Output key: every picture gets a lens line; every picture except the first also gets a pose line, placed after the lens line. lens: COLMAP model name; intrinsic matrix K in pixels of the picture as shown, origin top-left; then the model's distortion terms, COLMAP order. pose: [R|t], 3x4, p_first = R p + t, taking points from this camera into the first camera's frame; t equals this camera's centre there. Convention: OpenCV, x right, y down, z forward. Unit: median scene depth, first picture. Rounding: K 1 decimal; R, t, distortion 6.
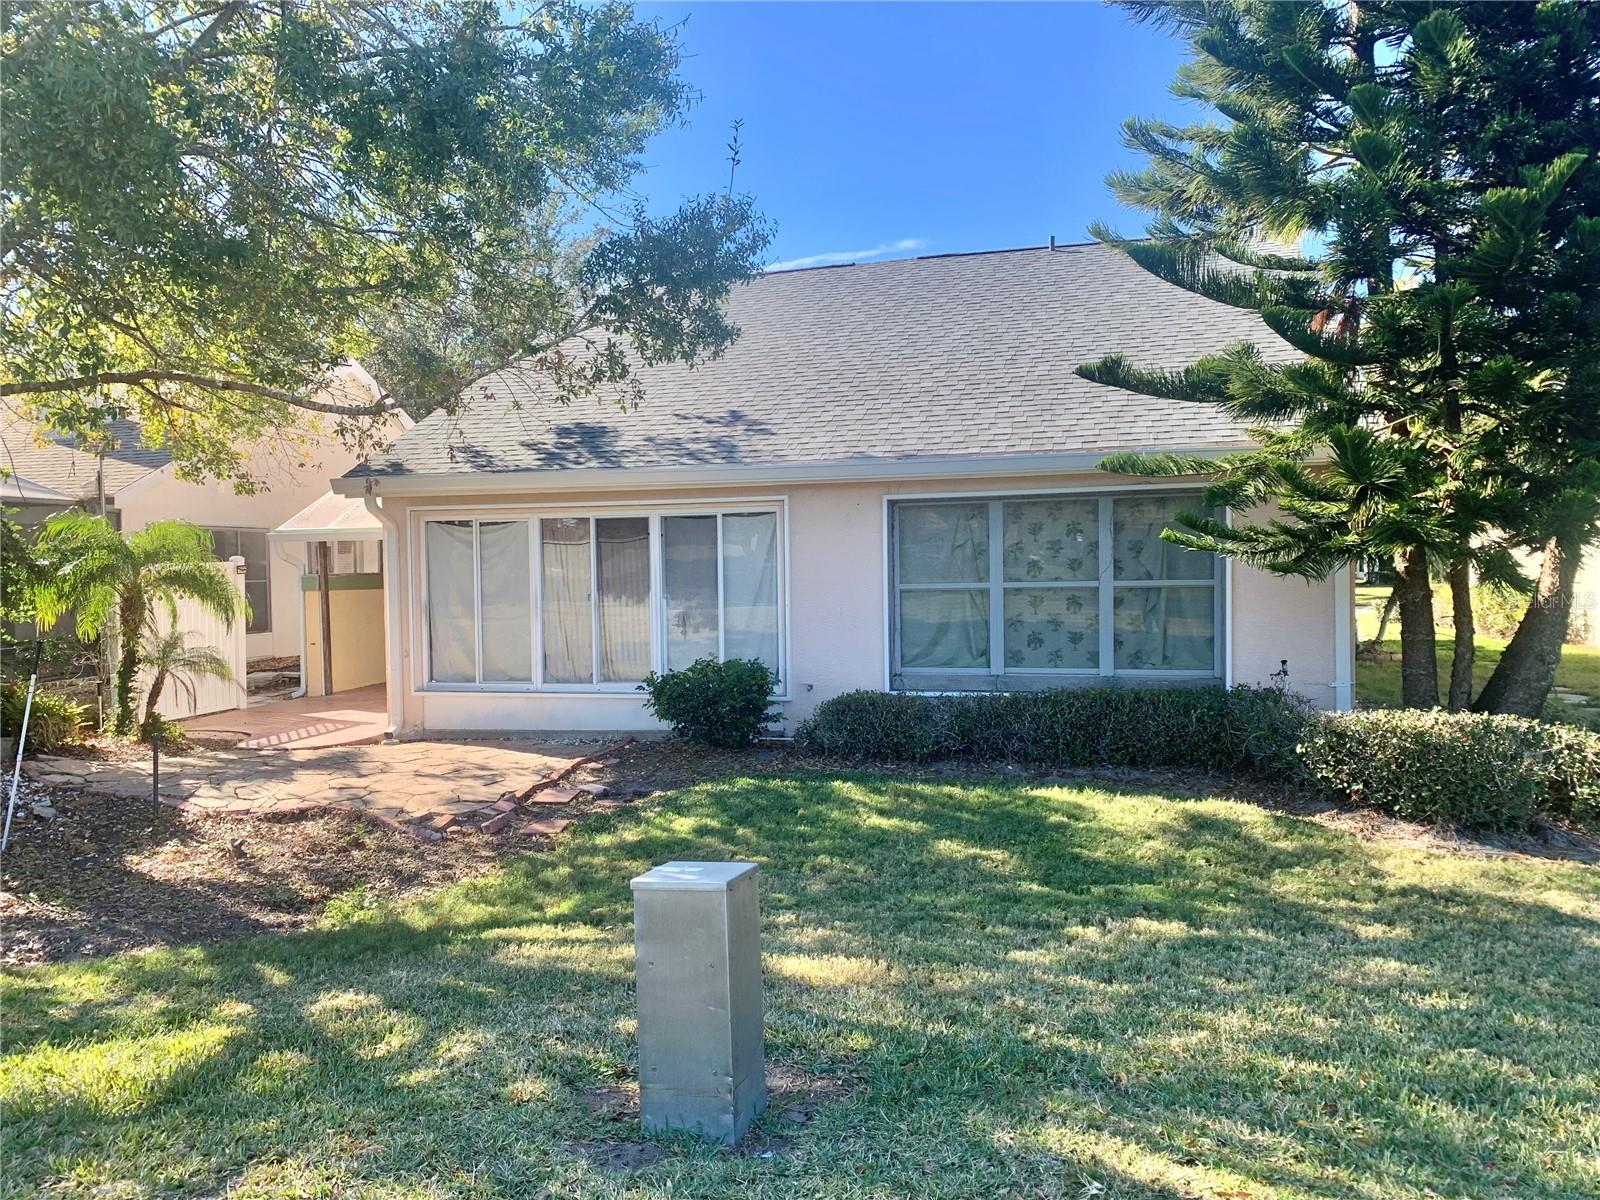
lens RADIAL K [[1219.7, 0, 800.0], [0, 1219.7, 600.0], [0, 0, 1]] dist [-0.002605, -0.001369]
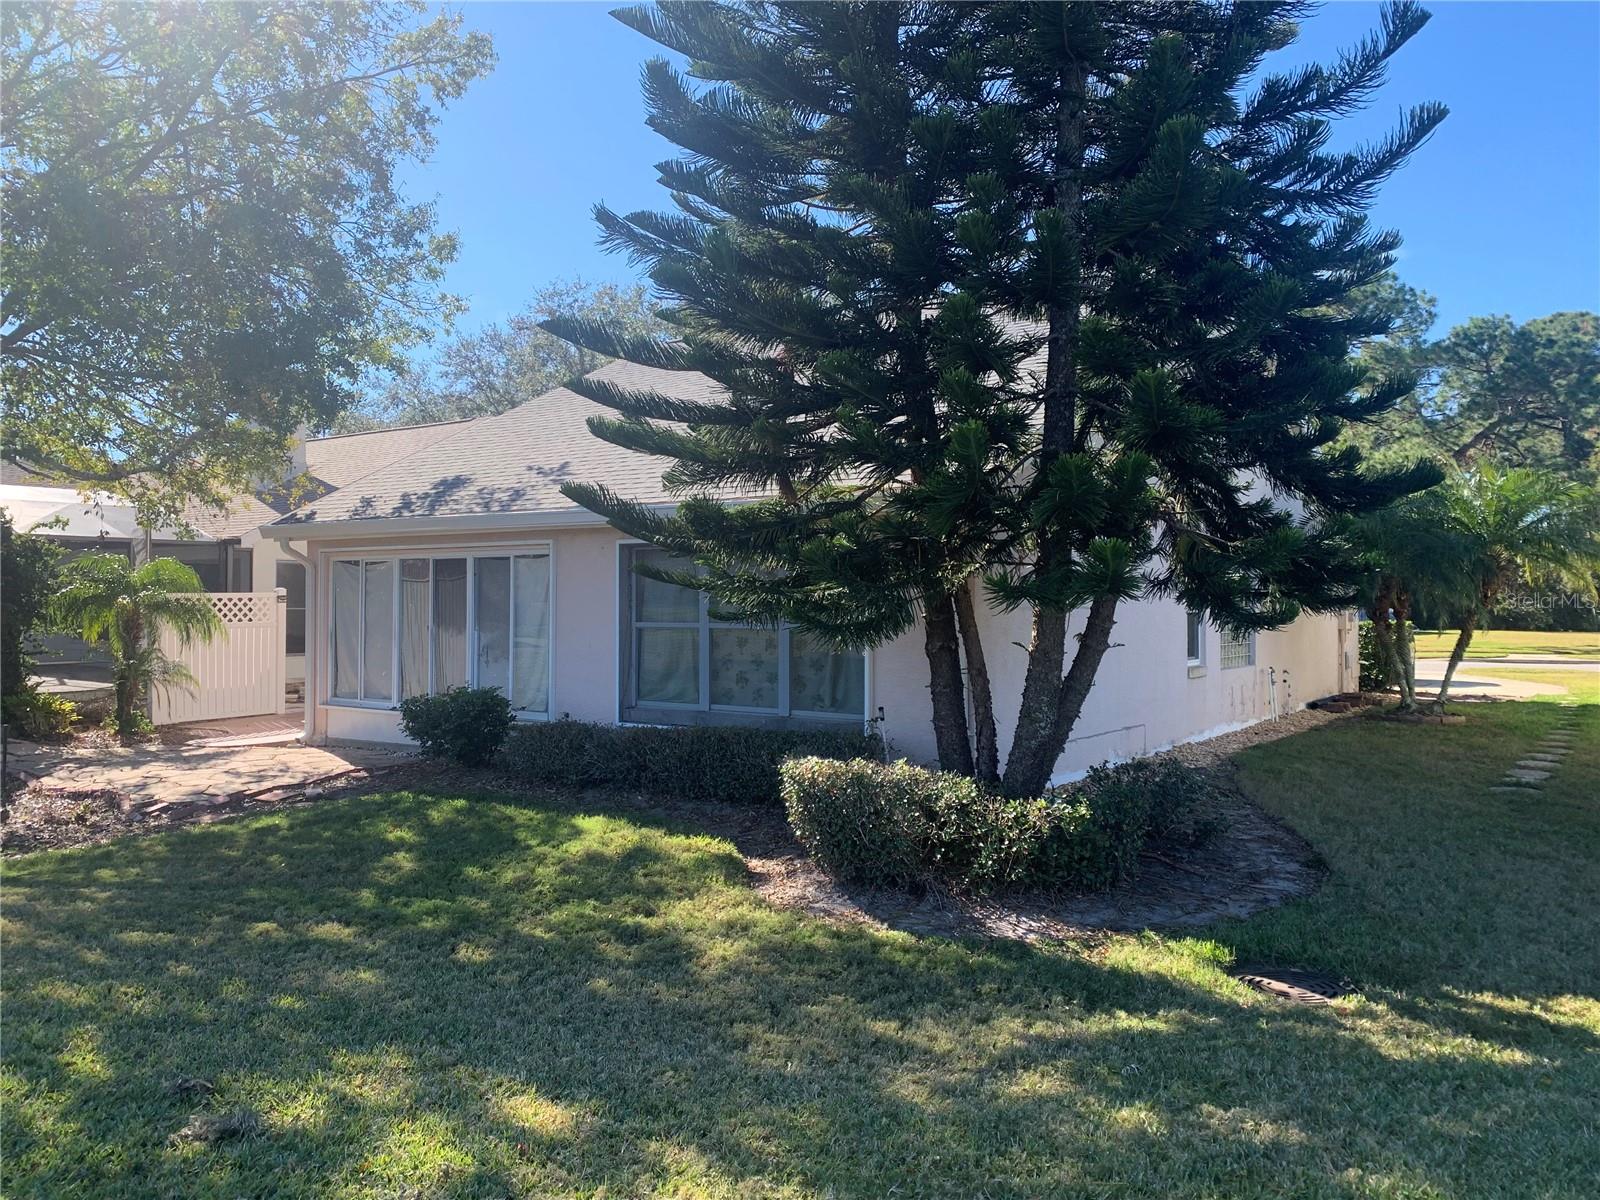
lens RADIAL K [[1219.7, 0, 800.0], [0, 1219.7, 600.0], [0, 0, 1]] dist [-0.002605, -0.001369]
pose [[0.944725, 0.015648, -0.327489, 0.543090], [-0.025125, 0.999378, -0.024726, -0.009350], [0.326899, 0.031588, 0.944531, 0.035542]]
